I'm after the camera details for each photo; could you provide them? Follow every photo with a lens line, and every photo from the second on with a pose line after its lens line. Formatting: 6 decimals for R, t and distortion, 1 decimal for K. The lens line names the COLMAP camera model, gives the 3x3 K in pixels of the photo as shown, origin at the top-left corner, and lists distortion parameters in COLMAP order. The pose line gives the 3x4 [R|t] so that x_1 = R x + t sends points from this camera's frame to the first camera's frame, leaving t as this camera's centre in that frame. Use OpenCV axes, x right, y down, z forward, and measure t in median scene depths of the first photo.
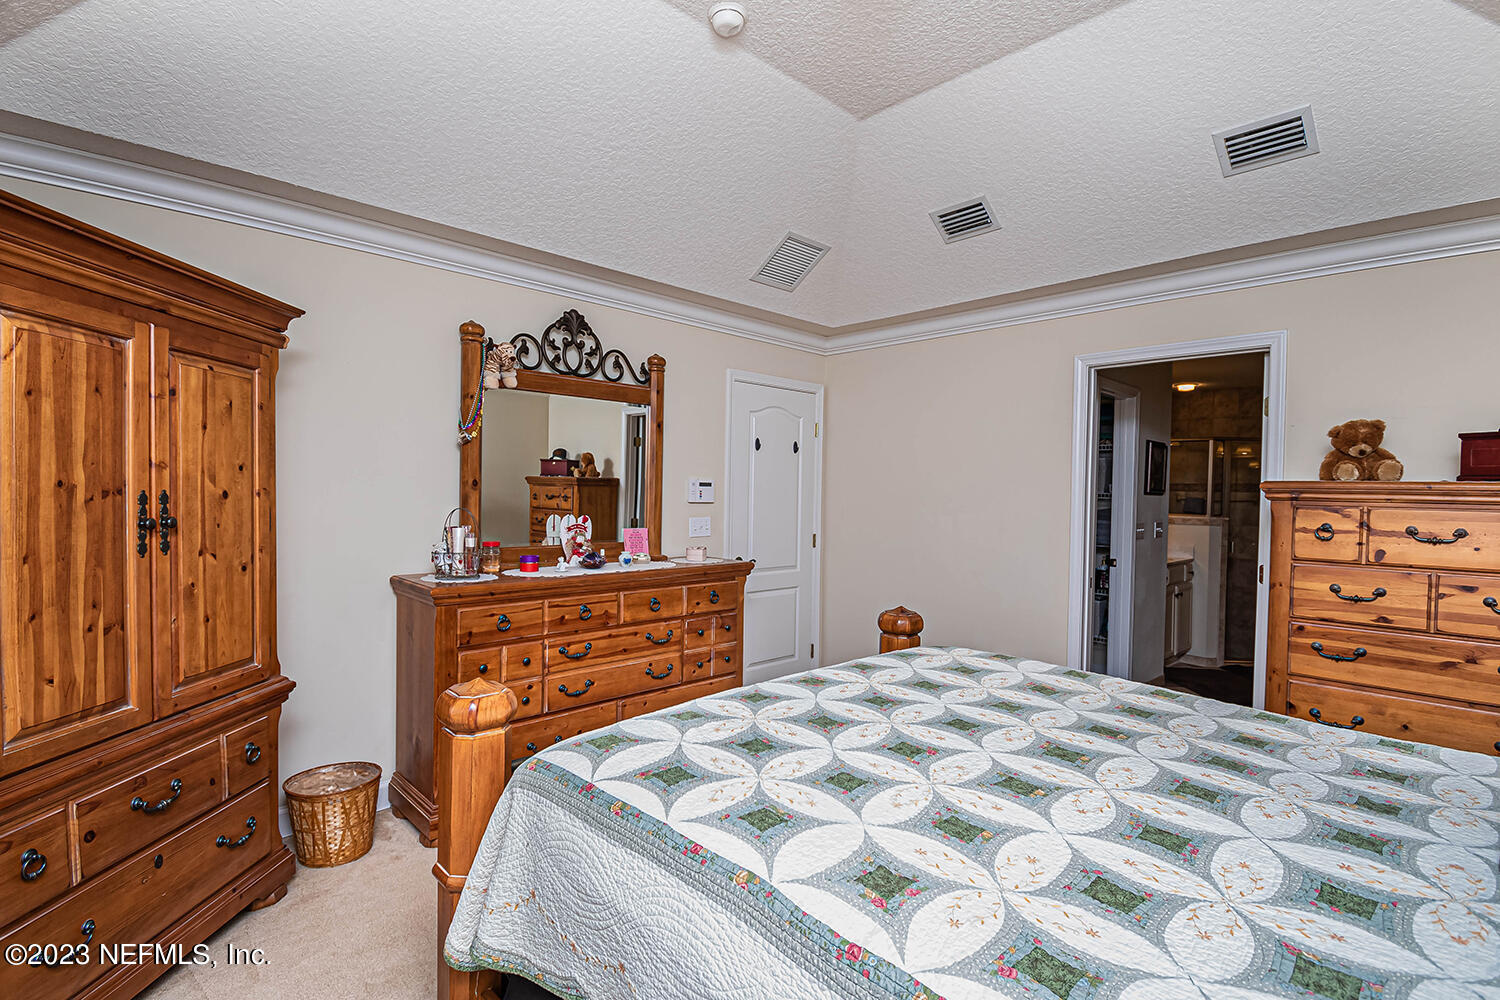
lens RADIAL K [[704.0, 0, 750.8], [0, 704.0, 500.7], [0, 0, 1]] dist [0.002695, -0.000428]
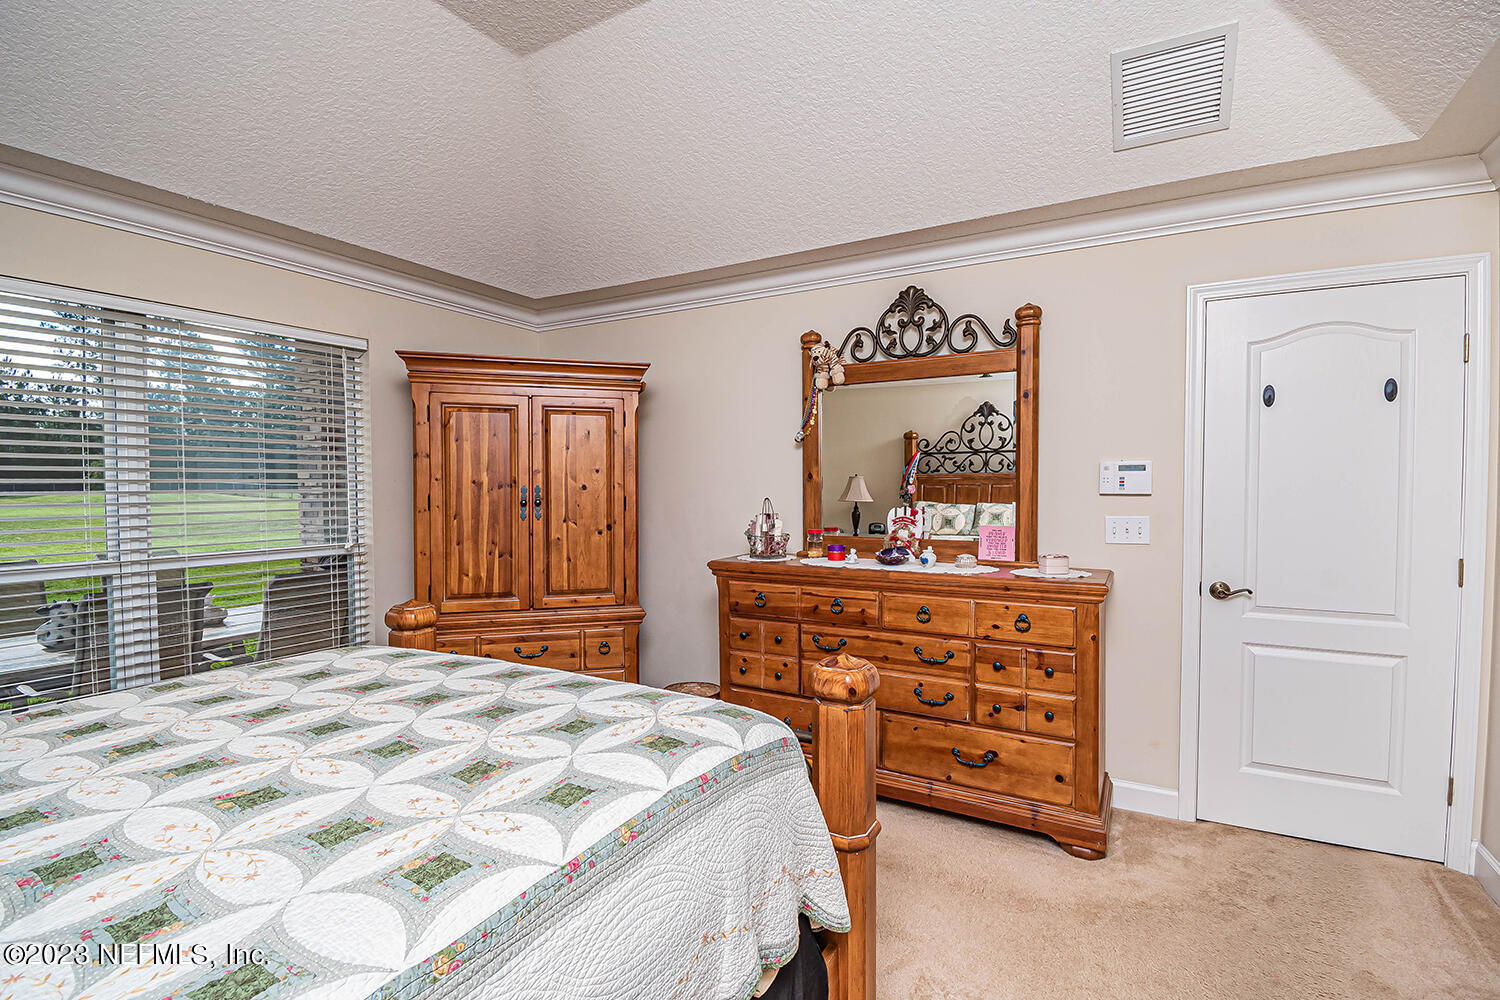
lens RADIAL K [[704.0, 0, 805.5], [0, 704.0, 503.1], [0, 0, 1]] dist [0.002695, -0.000428]
pose [[0.308399, 0.003413, -0.951251, 0.639355], [-0.004350, 0.999988, 0.002177, 0.014719], [0.951247, 0.003466, 0.308411, 0.628942]]
